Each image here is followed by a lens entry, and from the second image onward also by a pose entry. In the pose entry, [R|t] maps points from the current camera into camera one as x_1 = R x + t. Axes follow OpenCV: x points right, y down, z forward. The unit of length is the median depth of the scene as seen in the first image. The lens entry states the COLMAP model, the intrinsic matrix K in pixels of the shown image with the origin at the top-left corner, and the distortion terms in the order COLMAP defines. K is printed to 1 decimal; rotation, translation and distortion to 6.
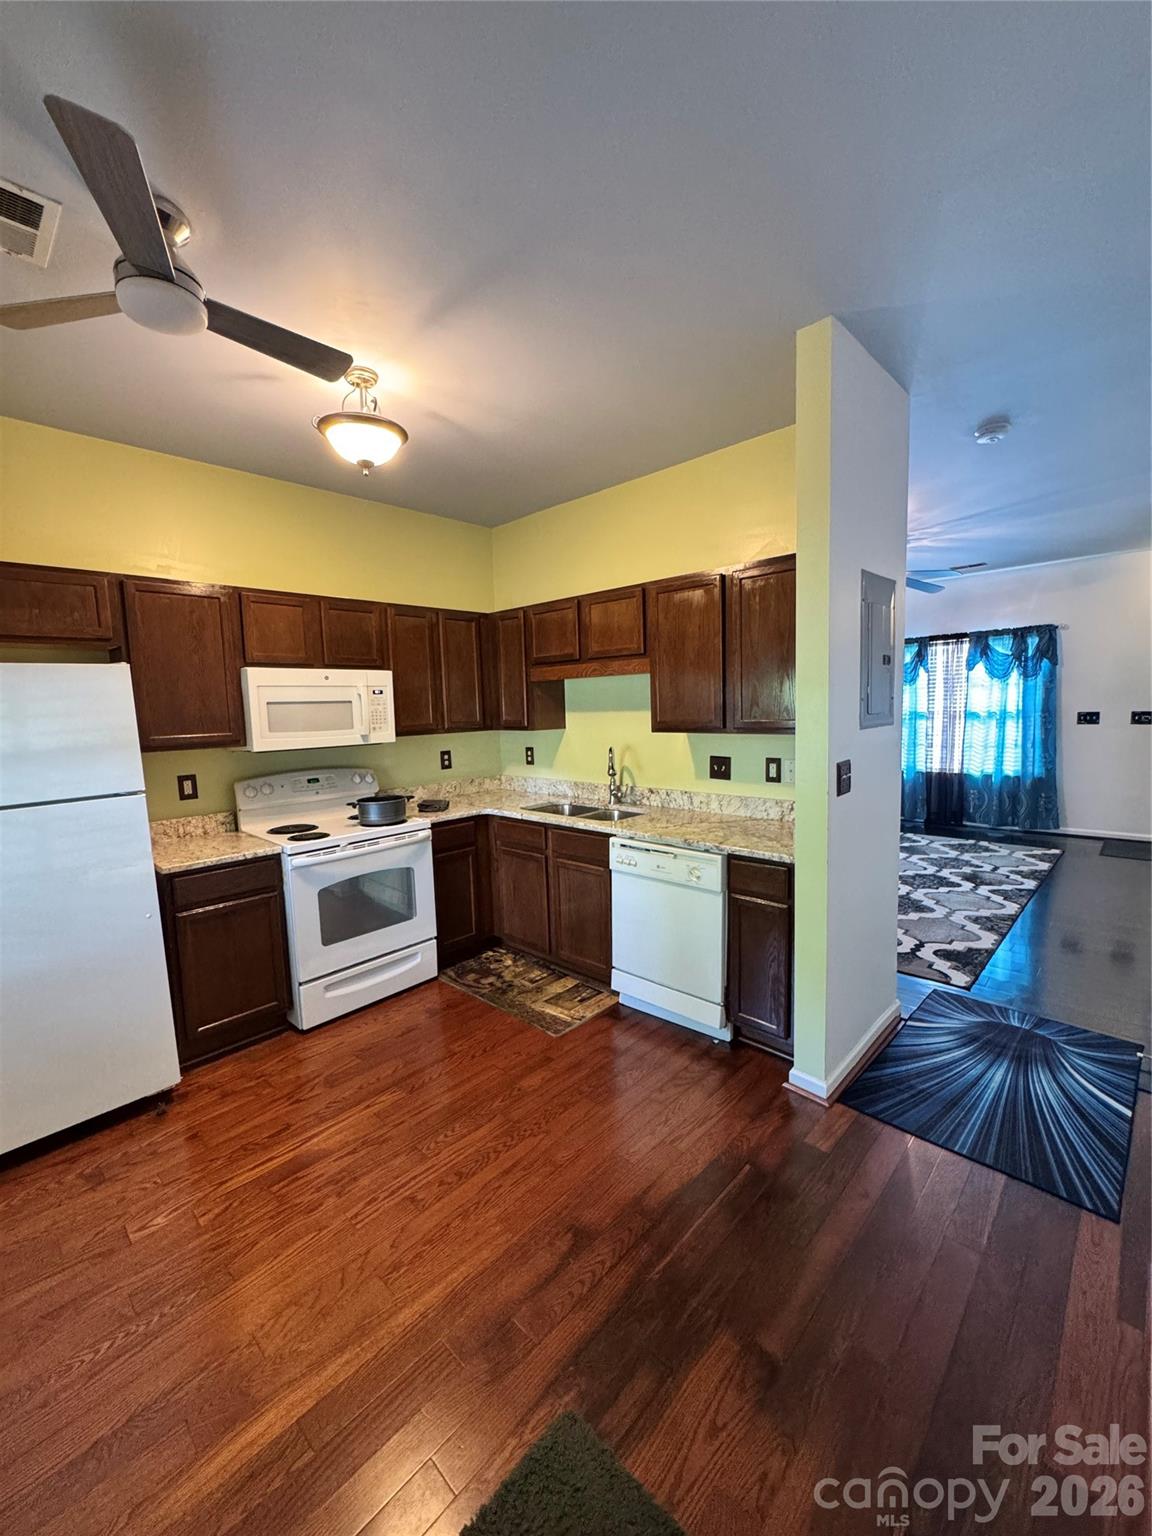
lens RADIAL K [[614.8, 0, 578.1], [0, 614.8, 768.0], [0, 0, 1]] dist [-0.004091, 0.000718]
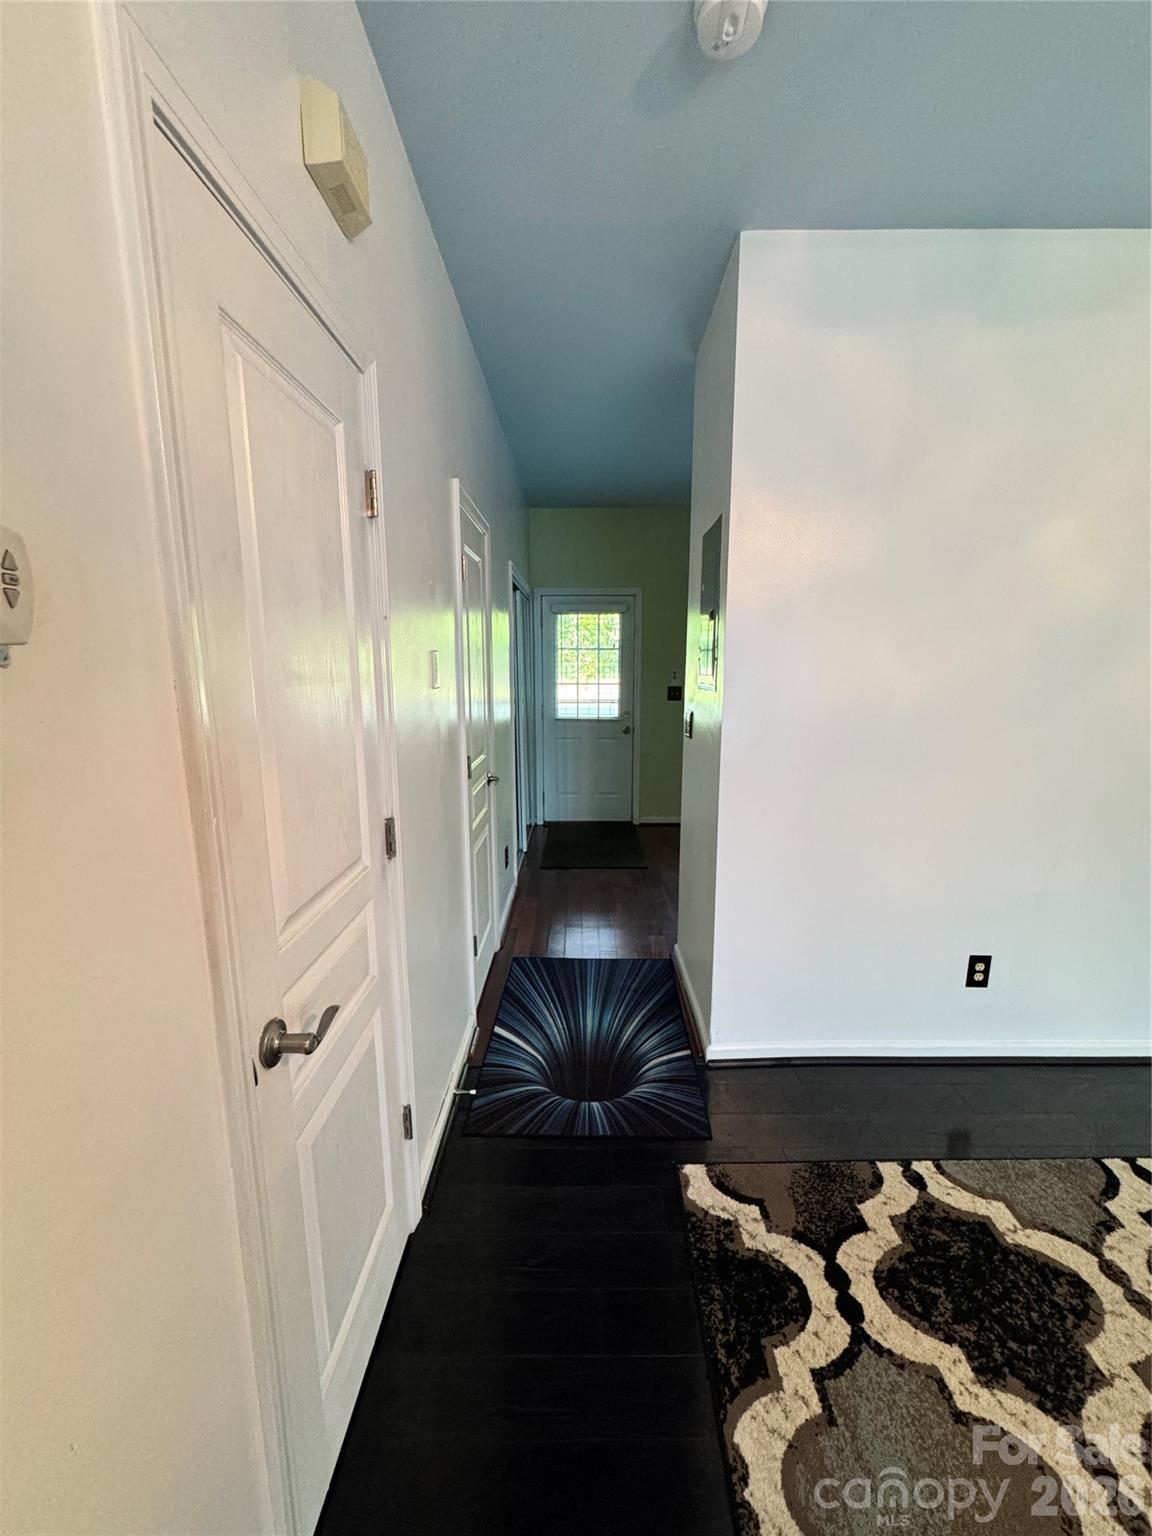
lens RADIAL K [[614.8, 0, 576.5], [0, 614.8, 772.4], [0, 0, 1]] dist [-0.004091, 0.000718]
pose [[-0.730818, 0.150715, -0.665726, 1.096340], [-0.048459, 0.961401, 0.270851, -0.162716], [0.680850, 0.230203, -0.695305, 1.324841]]
